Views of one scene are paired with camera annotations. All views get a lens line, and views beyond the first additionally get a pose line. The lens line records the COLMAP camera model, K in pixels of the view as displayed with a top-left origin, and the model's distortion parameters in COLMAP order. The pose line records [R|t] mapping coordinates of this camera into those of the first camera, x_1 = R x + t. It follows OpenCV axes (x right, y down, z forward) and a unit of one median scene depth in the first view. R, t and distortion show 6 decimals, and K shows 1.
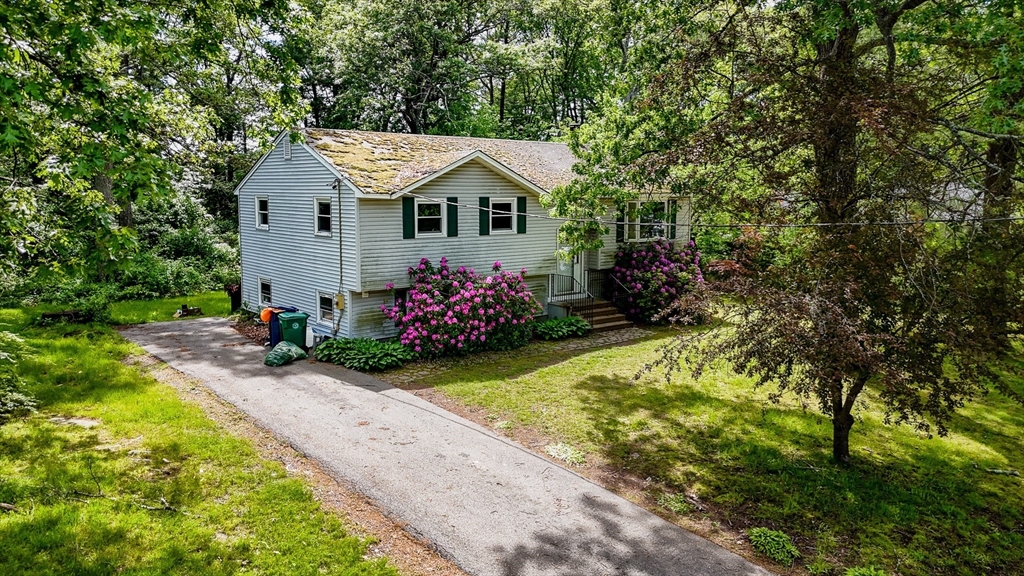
lens RADIAL K [[730.7, 0, 568.5], [0, 730.7, 286.7], [0, 0, 1]] dist [0.026034, -0.002644]
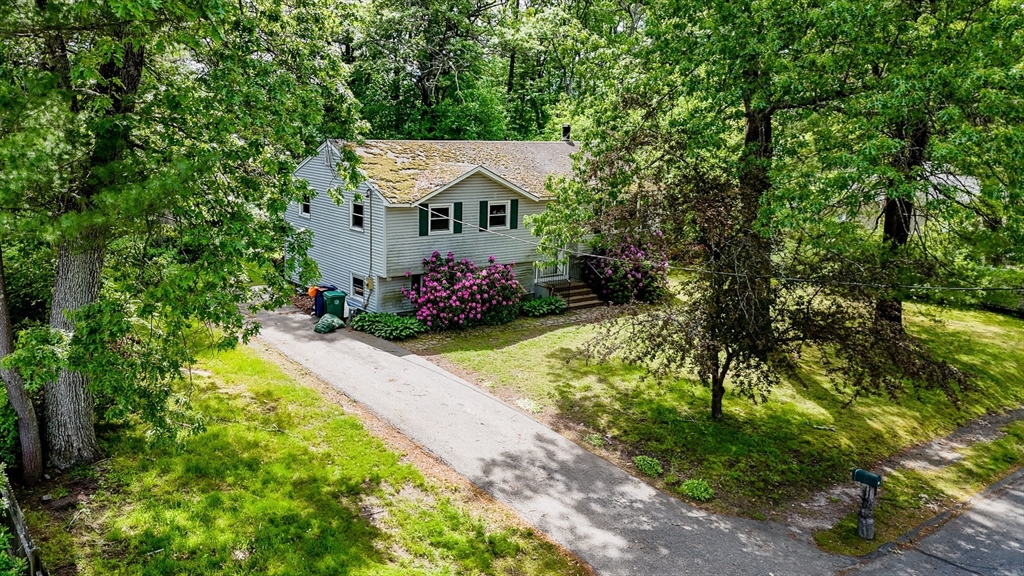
lens RADIAL K [[730.7, 0, 568.5], [0, 730.7, 286.7], [0, 0, 1]] dist [0.026034, -0.002644]
pose [[0.999407, 0.033491, -0.008052, 0.054160], [-0.032894, 0.997316, 0.065407, -0.076148], [0.010221, -0.065103, 0.997826, -0.312854]]
